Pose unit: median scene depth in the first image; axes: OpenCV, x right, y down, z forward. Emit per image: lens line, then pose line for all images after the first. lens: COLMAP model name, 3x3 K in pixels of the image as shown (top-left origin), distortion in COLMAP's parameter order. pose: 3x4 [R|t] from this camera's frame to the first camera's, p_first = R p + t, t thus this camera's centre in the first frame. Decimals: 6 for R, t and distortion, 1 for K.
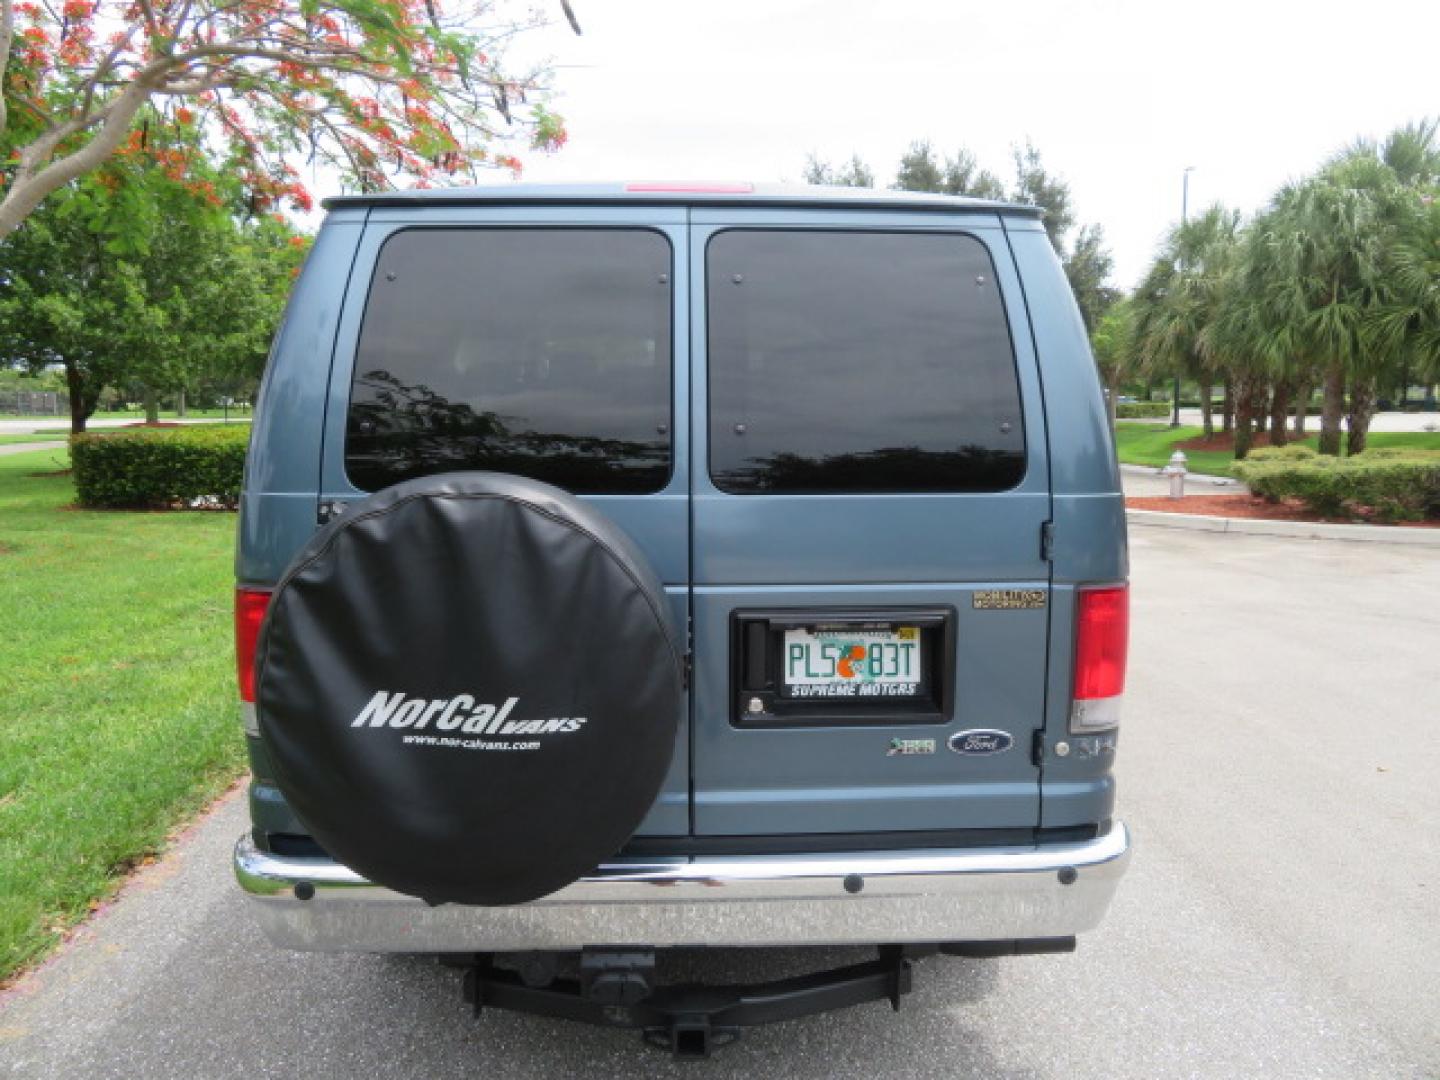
lens RADIAL K [[1011.6, 0, 720.0], [0, 1011.6, 526.1], [0, 0, 1]] dist [-0.010535, 0.006503]
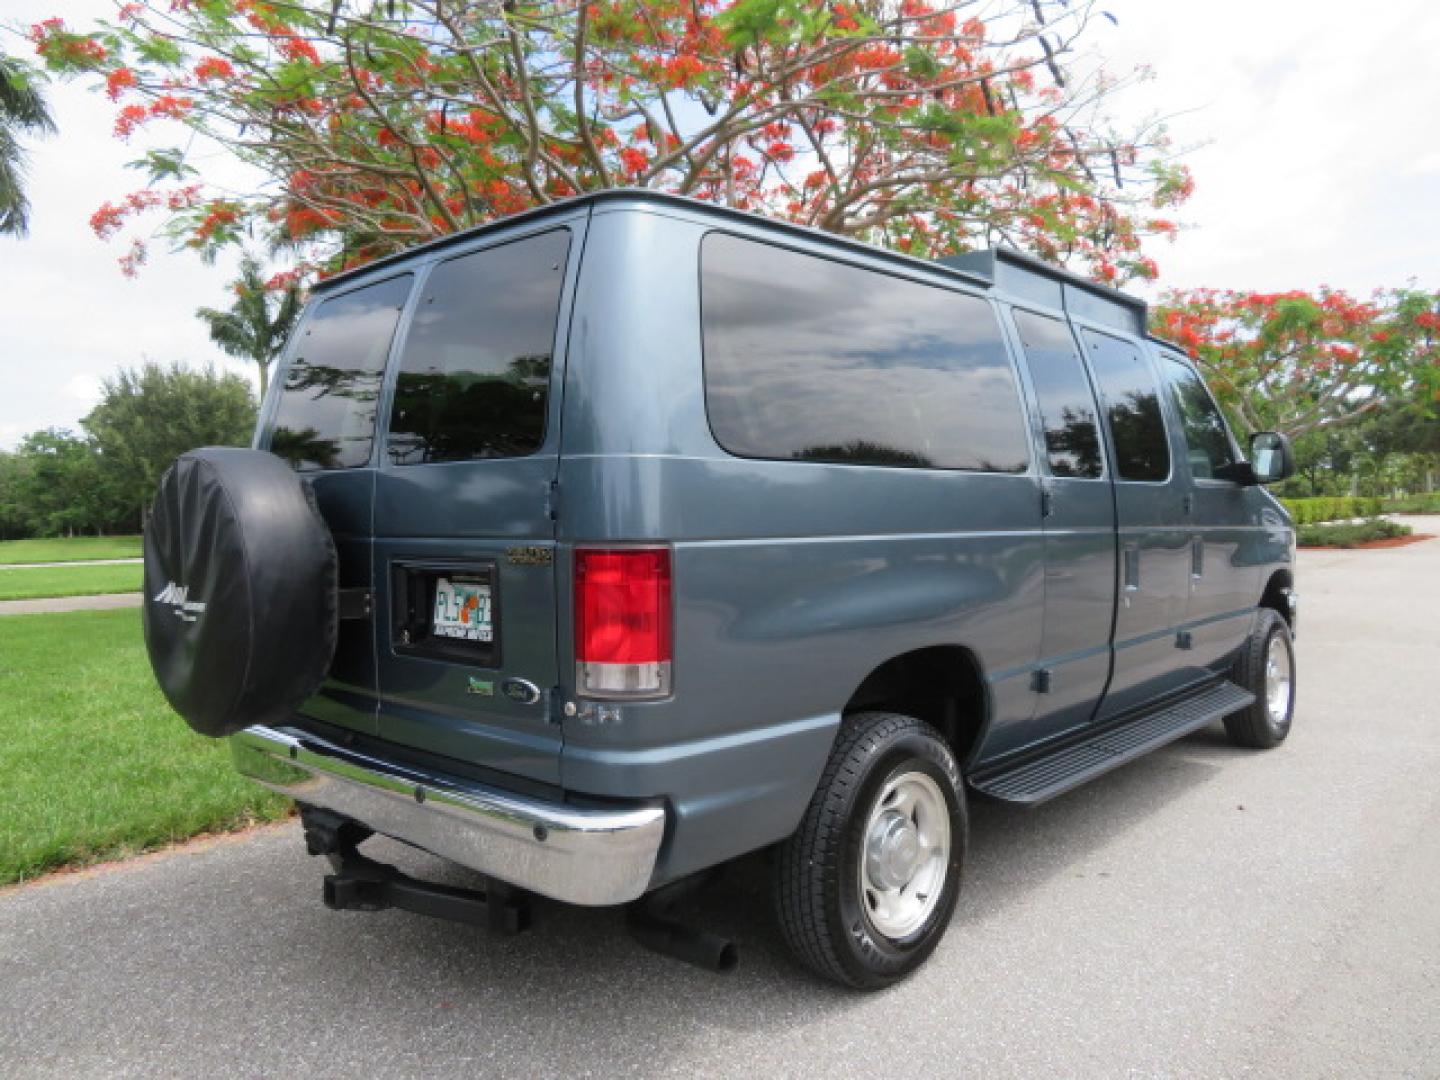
lens RADIAL K [[1011.6, 0, 722.7], [0, 1011.6, 532.4], [0, 0, 1]] dist [-0.010535, 0.006503]
pose [[0.704533, 0.005918, -0.709647, 0.894128], [-0.068252, 0.995895, -0.059455, 0.074396], [0.706382, 0.090322, 0.702044, 0.303107]]
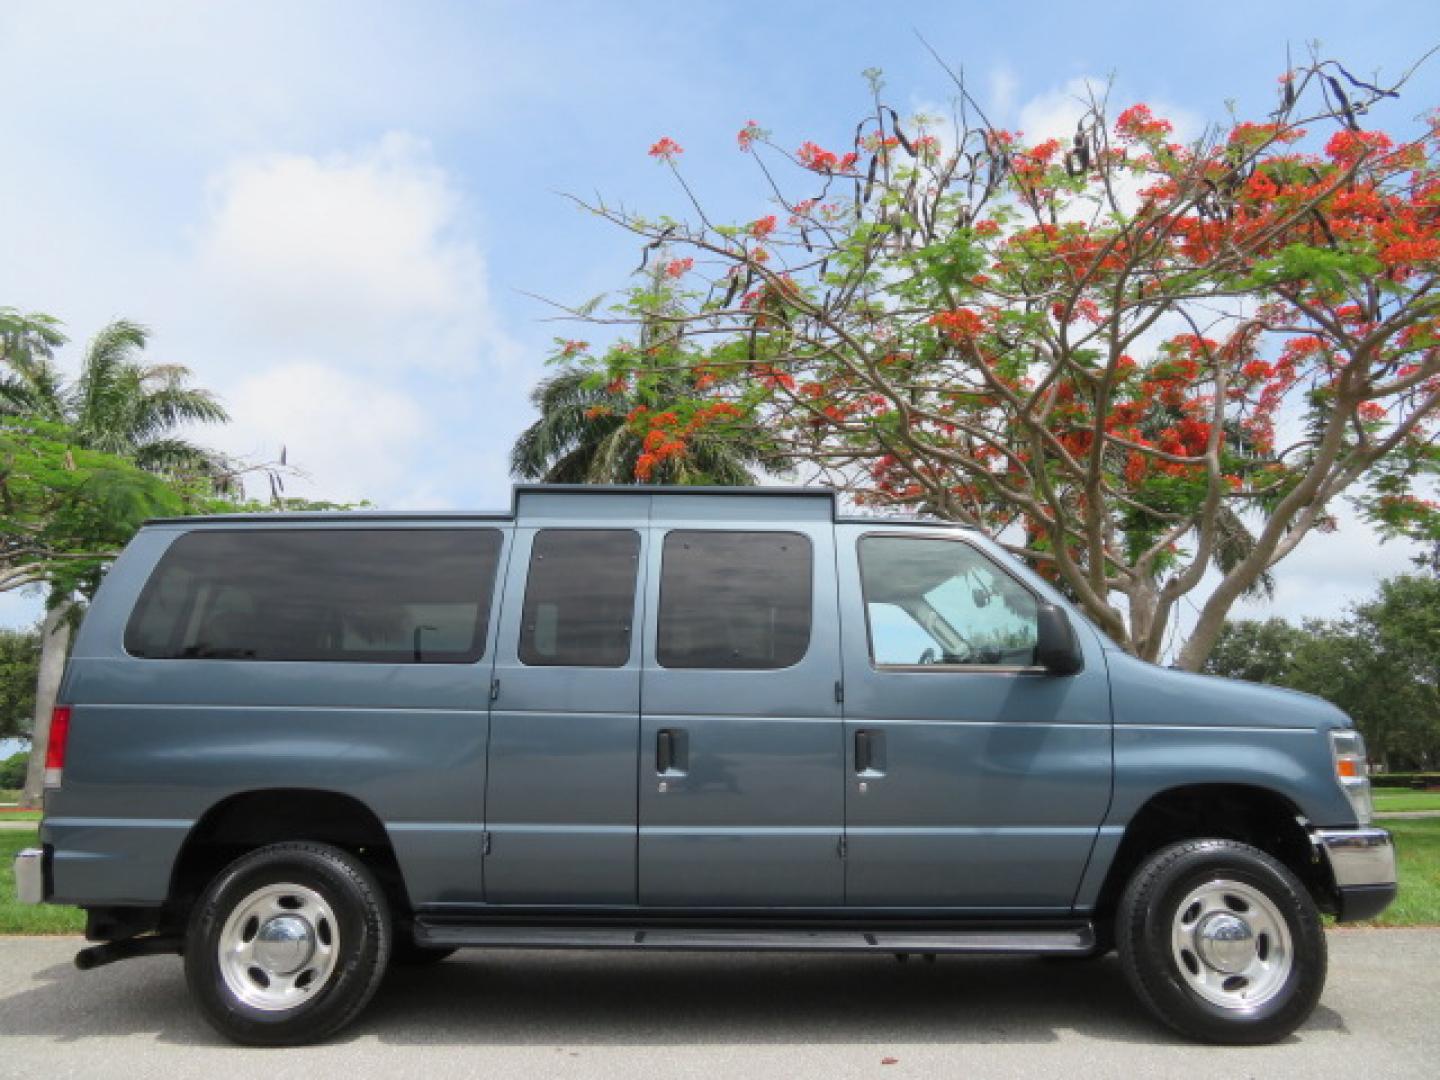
lens RADIAL K [[1011.6, 0, 720.7], [0, 1011.6, 535.1], [0, 0, 1]] dist [-0.010535, 0.006503]
pose [[-0.033488, -0.232177, -0.972097, 1.734886], [-0.118895, 0.966661, -0.226783, 0.023611], [0.992342, 0.107983, -0.059977, 1.772496]]
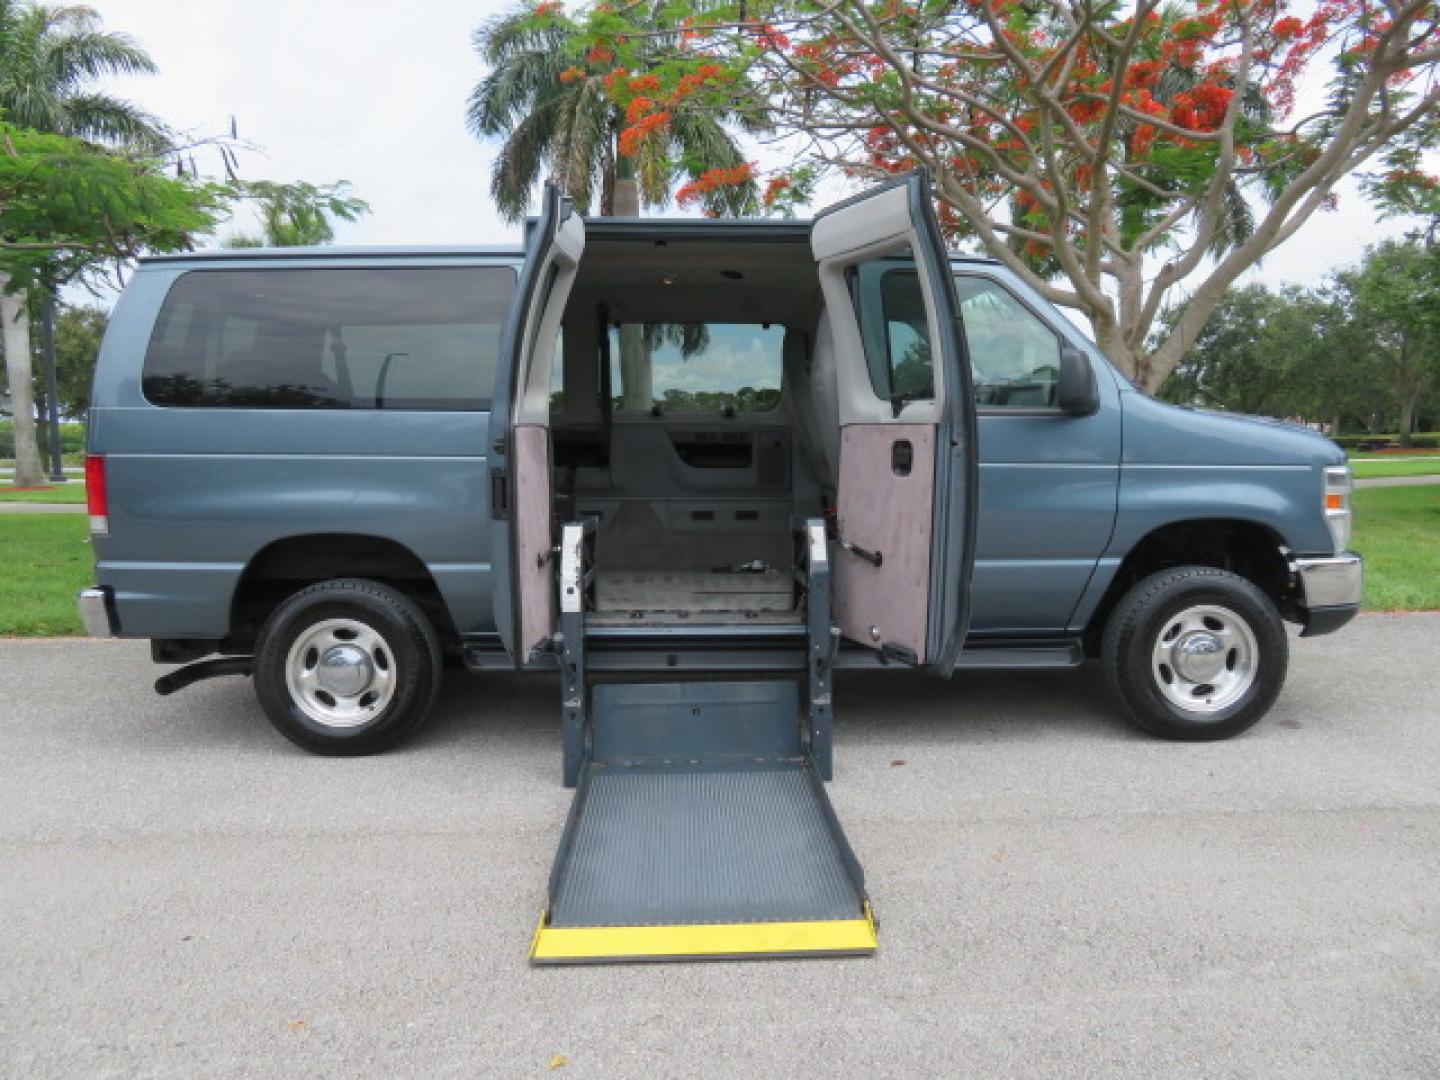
lens RADIAL K [[1011.6, 0, 722.3], [0, 1011.6, 521.4], [0, 0, 1]] dist [-0.010535, 0.006503]
pose [[-0.005314, 0.081839, -0.996631, 1.759486], [-0.110913, 0.990448, 0.081922, -0.080989], [0.993816, 0.110975, 0.003814, 1.685973]]
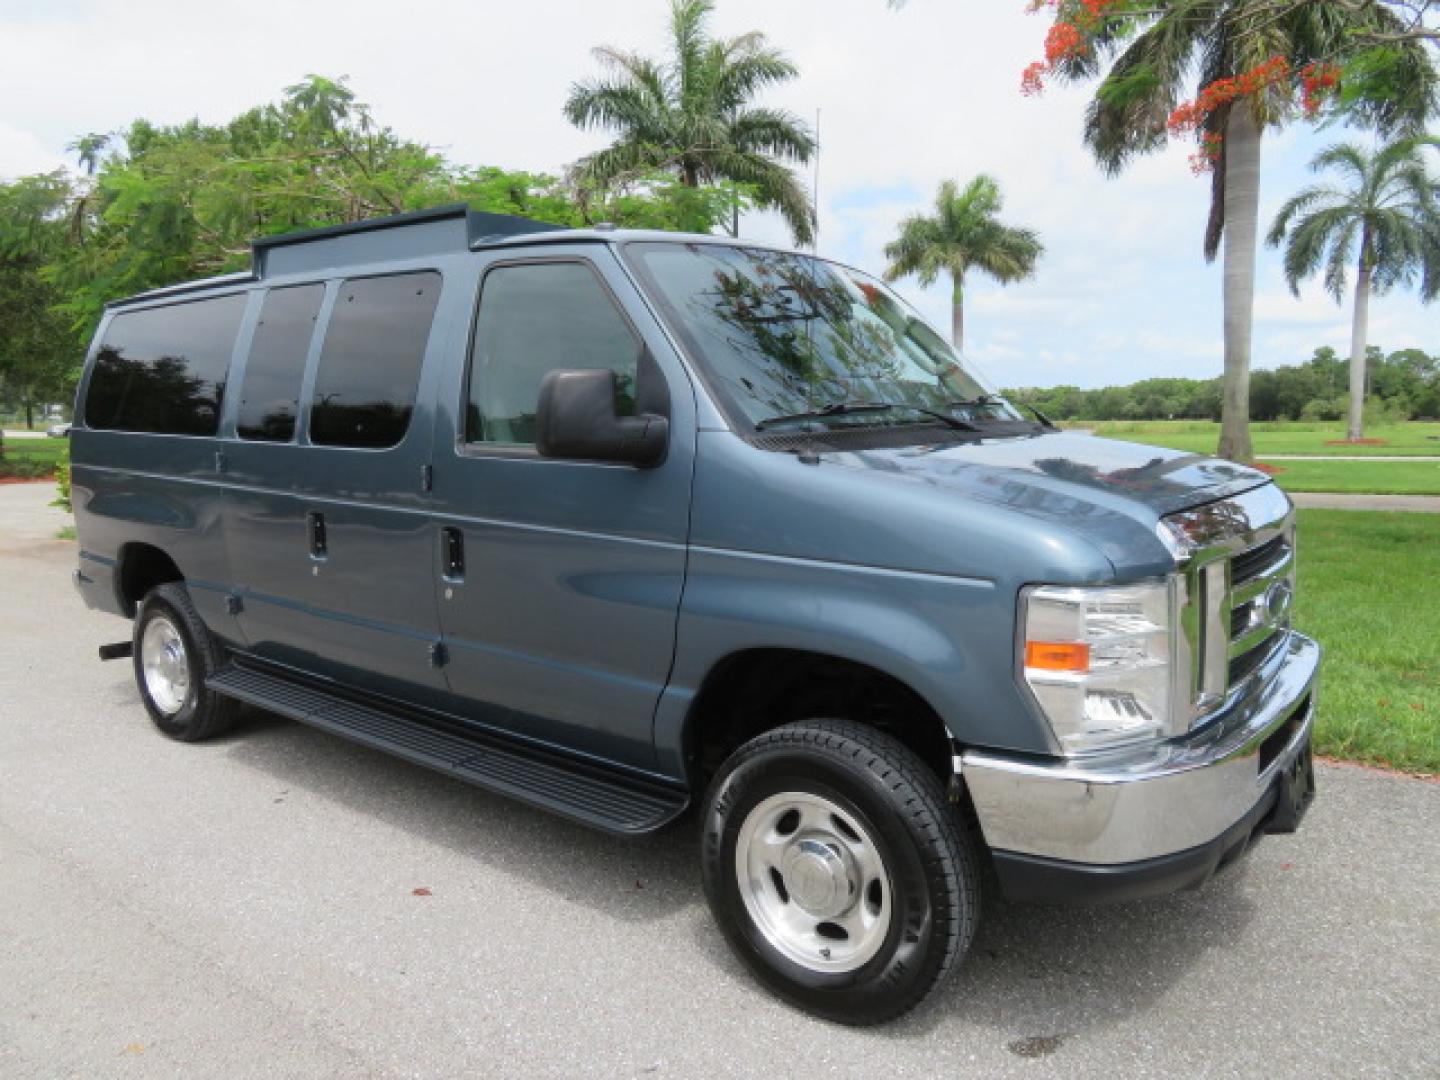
lens RADIAL K [[1011.6, 0, 710.1], [0, 1011.6, 533.4], [0, 0, 1]] dist [-0.010535, 0.006503]
pose [[-0.650163, 0.098491, -0.753384, 0.971664], [-0.082209, 0.976622, 0.198621, -0.305950], [0.755334, 0.191071, -0.626867, 2.865173]]
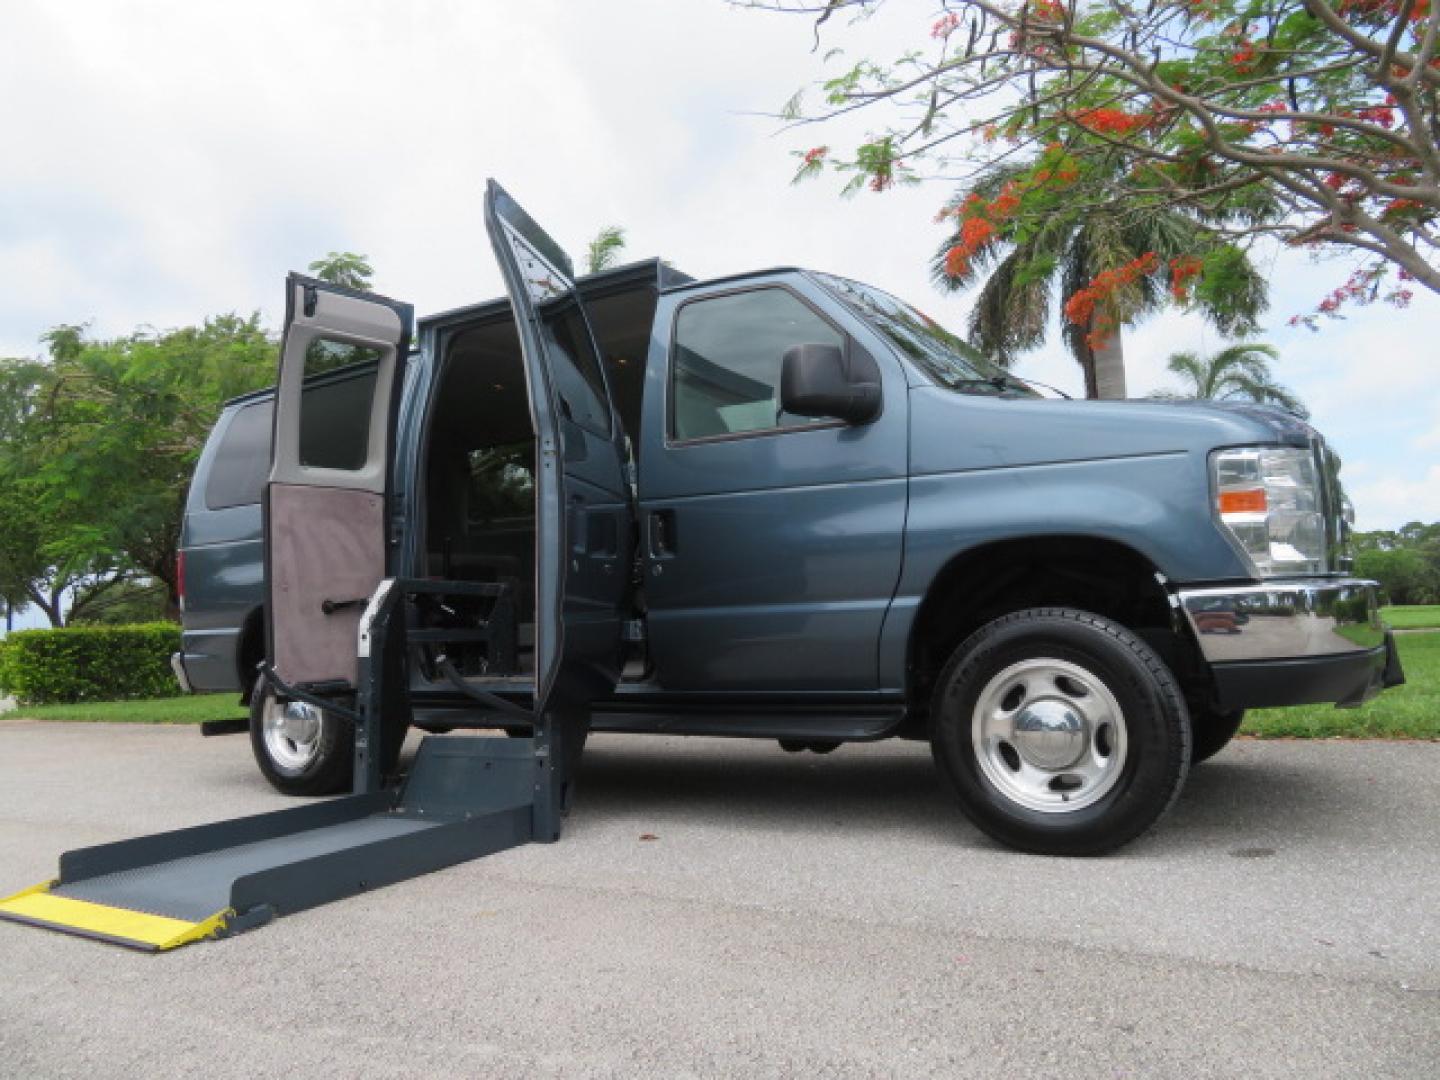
lens RADIAL K [[1011.6, 0, 716.6], [0, 1011.6, 528.8], [0, 0, 1]] dist [-0.010535, 0.006503]
pose [[-0.560371, -0.048242, -0.826835, 1.360030], [-0.052268, 0.998372, -0.022827, -0.009203], [0.826591, 0.030425, -0.561980, 2.734732]]
